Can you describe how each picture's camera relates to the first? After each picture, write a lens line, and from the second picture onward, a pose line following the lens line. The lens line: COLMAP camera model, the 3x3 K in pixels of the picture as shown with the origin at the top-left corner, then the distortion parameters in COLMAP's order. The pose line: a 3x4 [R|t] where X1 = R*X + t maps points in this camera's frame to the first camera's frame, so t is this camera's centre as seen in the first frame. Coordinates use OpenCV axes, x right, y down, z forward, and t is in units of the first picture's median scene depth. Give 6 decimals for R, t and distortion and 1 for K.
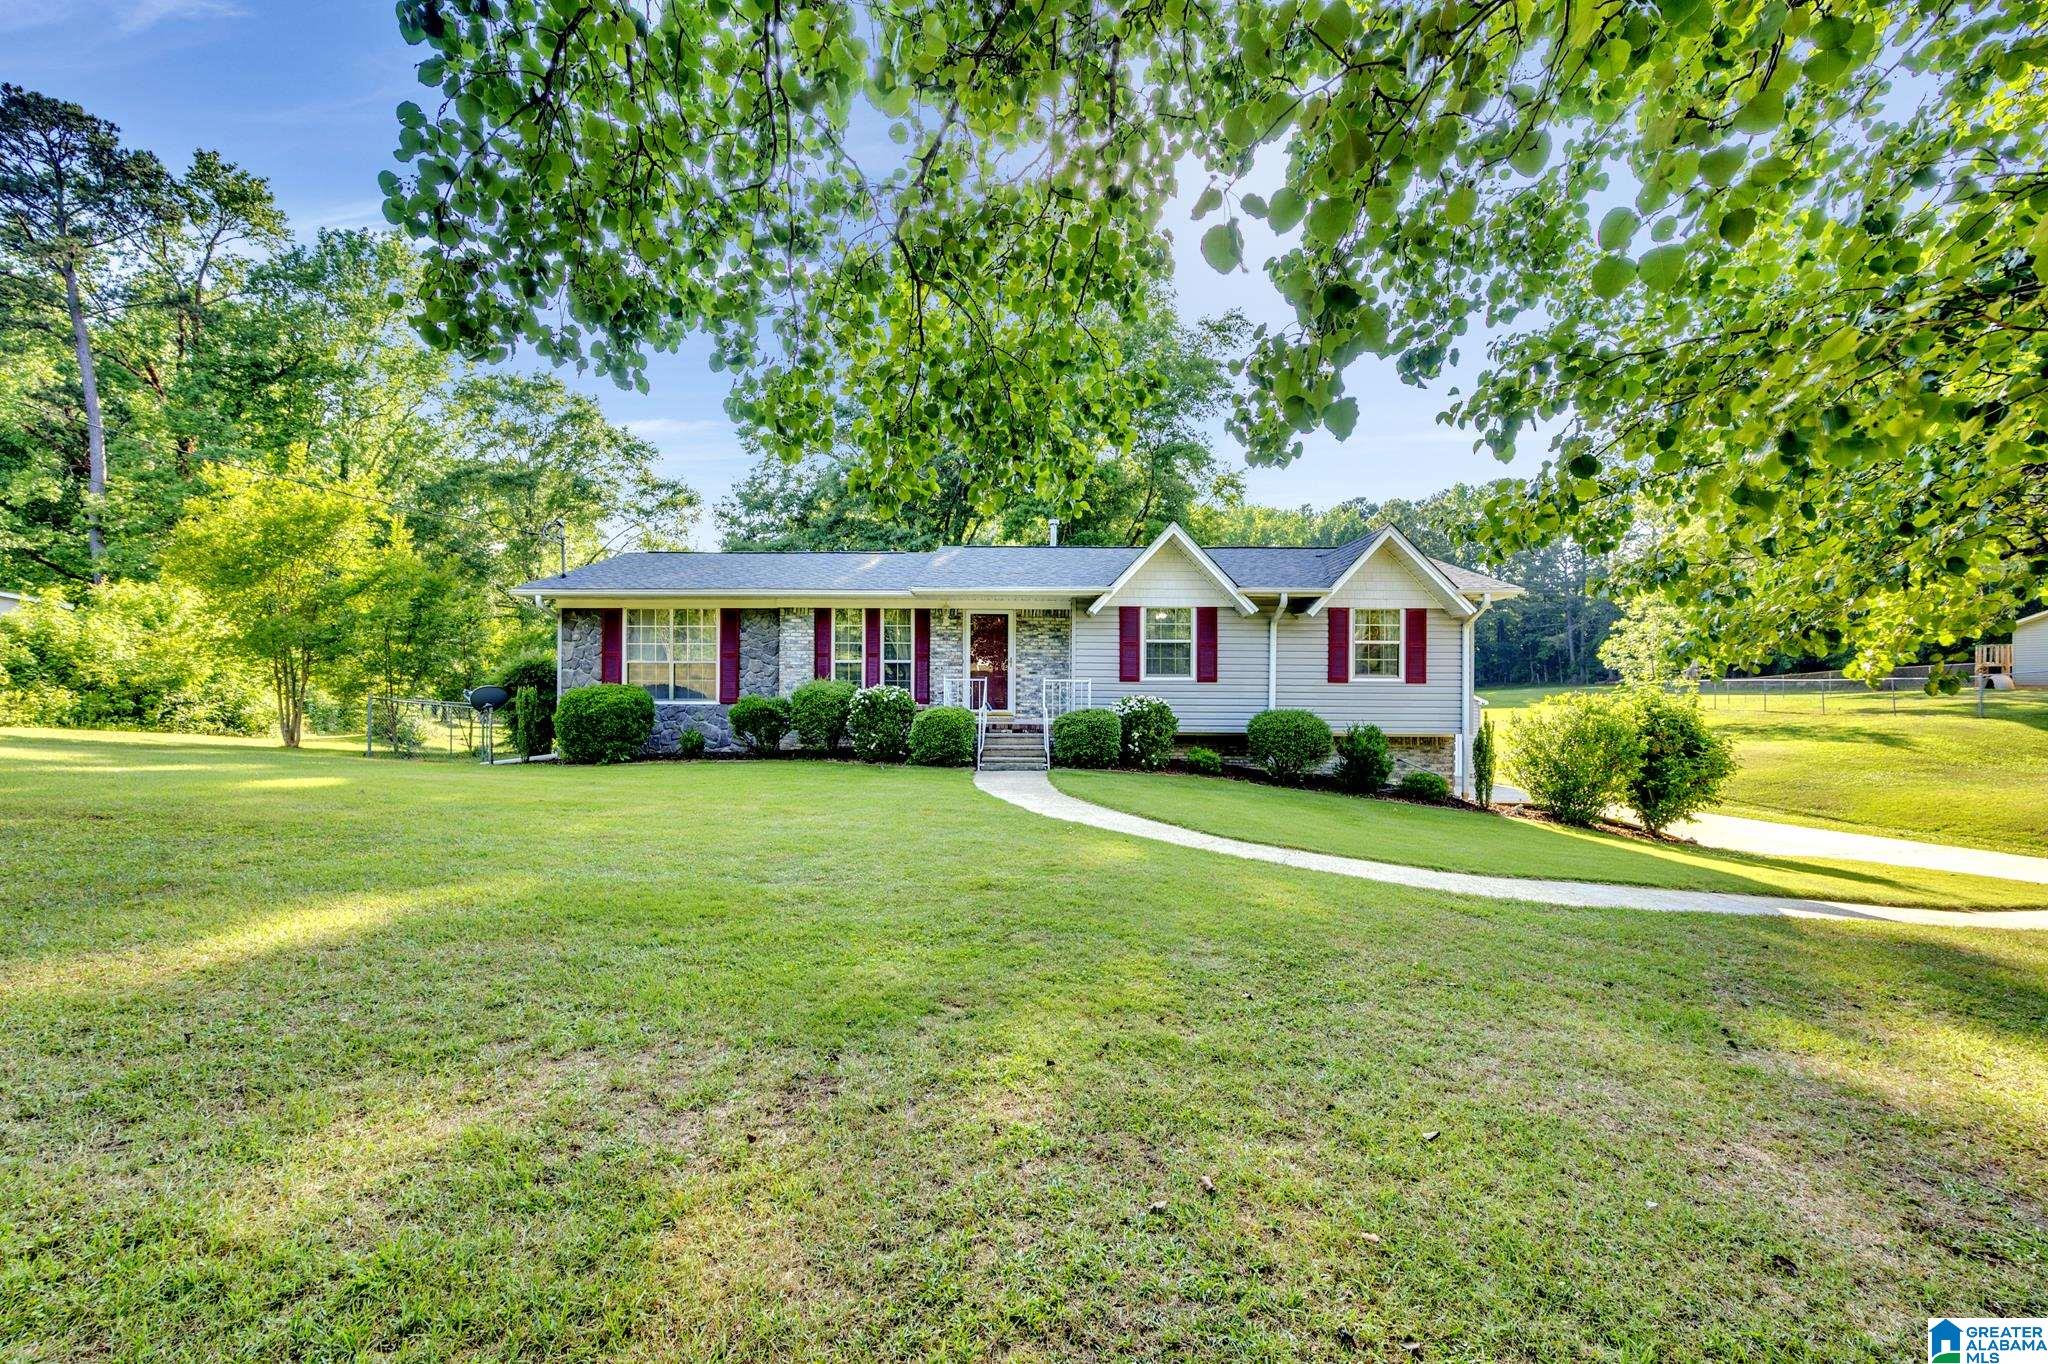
lens RADIAL K [[799.6, 0, 1026.9], [0, 799.6, 687.2], [0, 0, 1]] dist [0.001749, 0.000006]
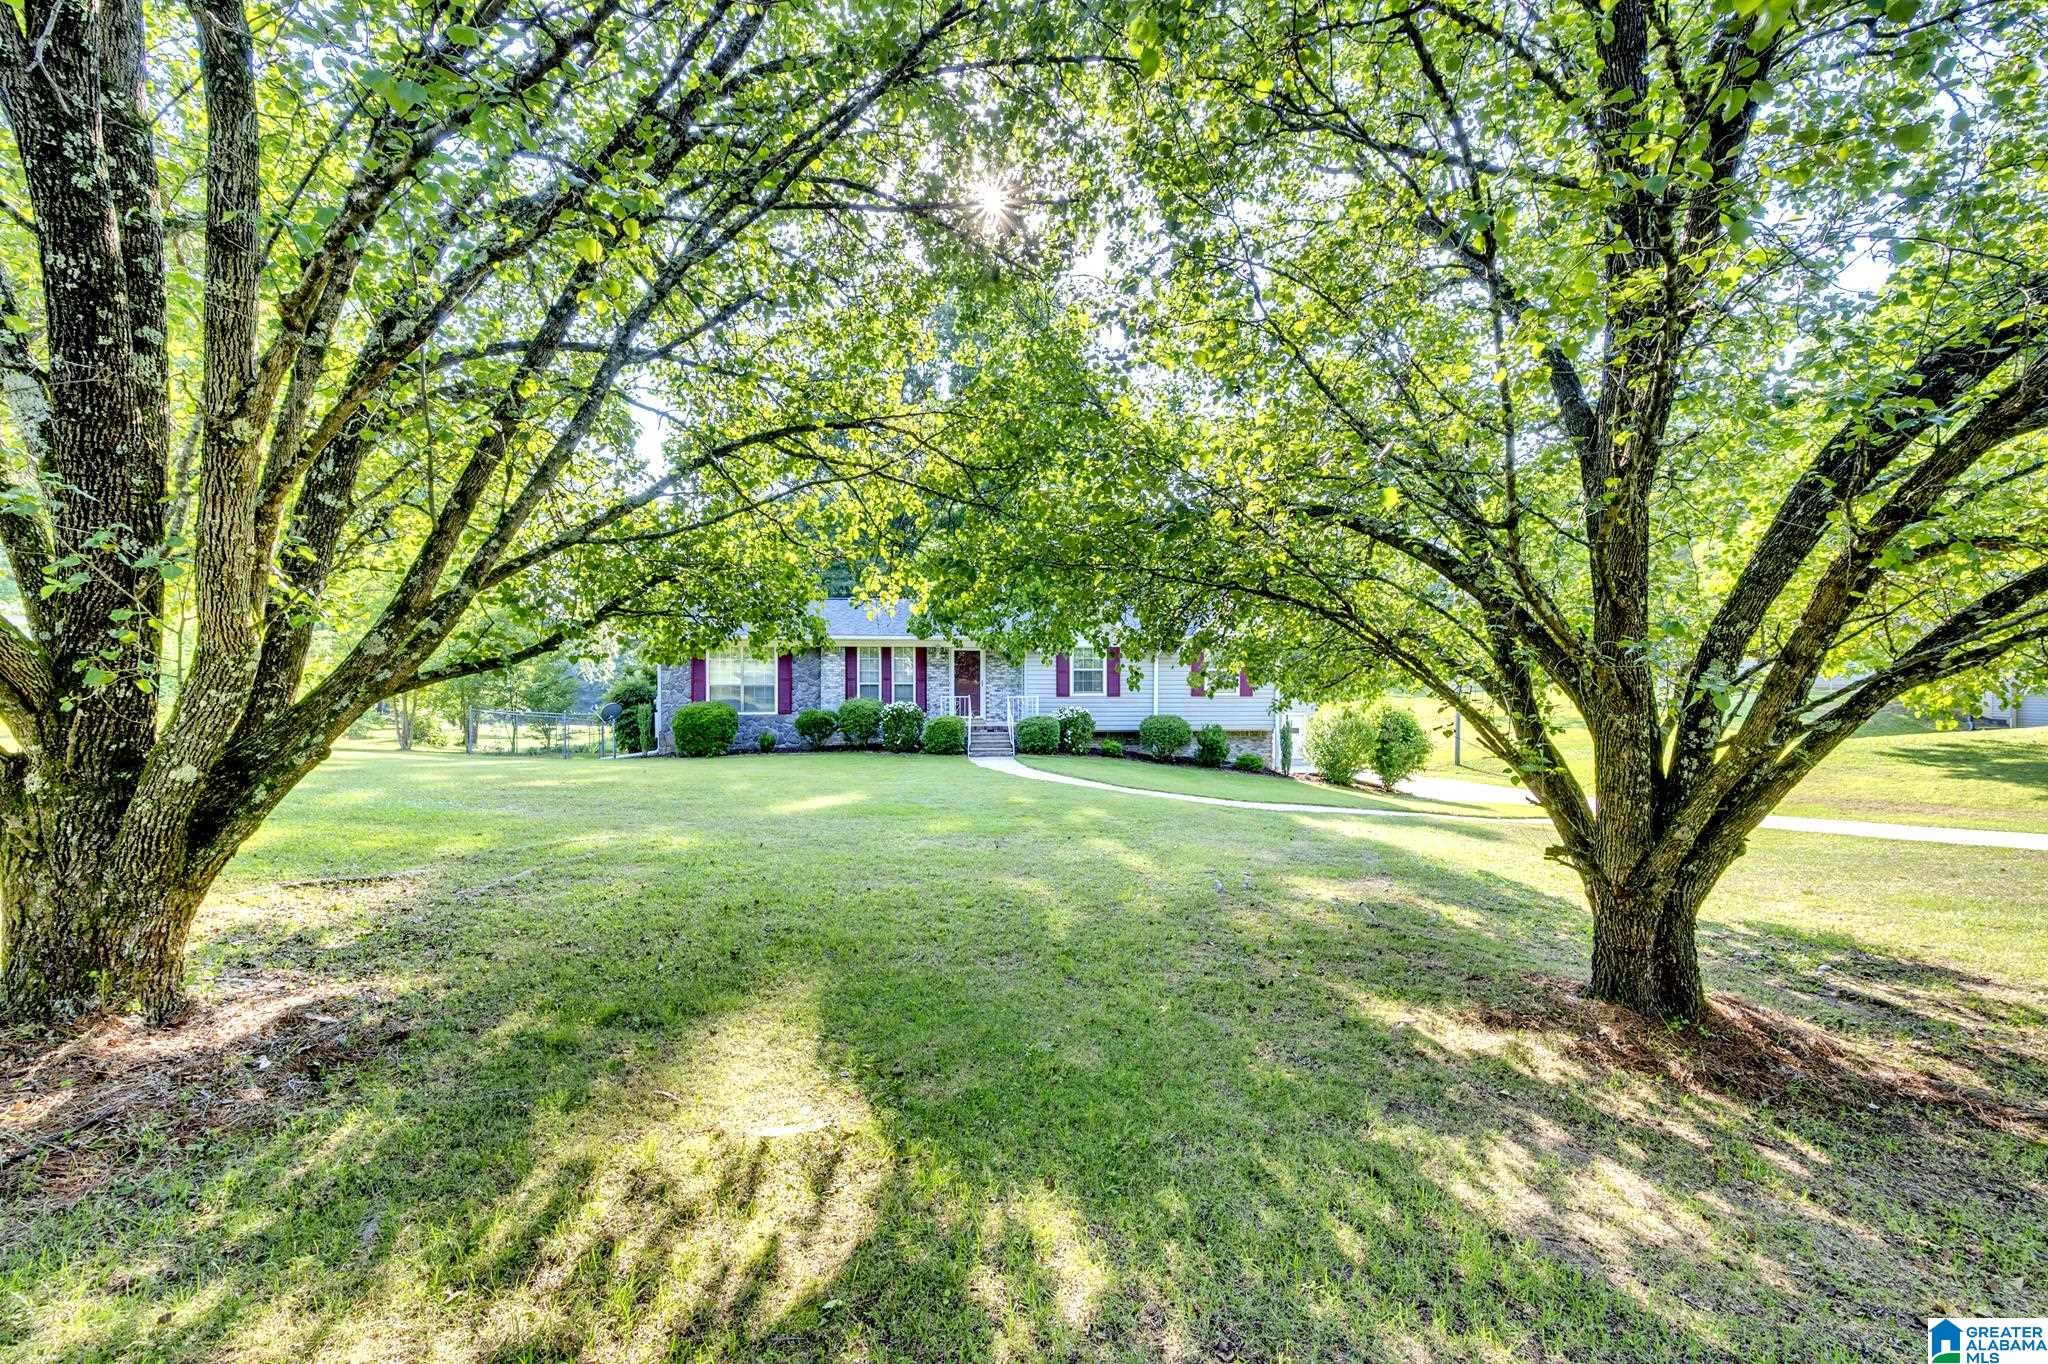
lens RADIAL K [[799.6, 0, 1021.1], [0, 799.6, 681.8], [0, 0, 1]] dist [0.001749, 0.000006]
pose [[0.993970, -0.006884, 0.109432, -0.118987], [0.006661, 0.999975, 0.002400, -0.040736], [-0.109446, -0.001657, 0.993991, -0.507409]]
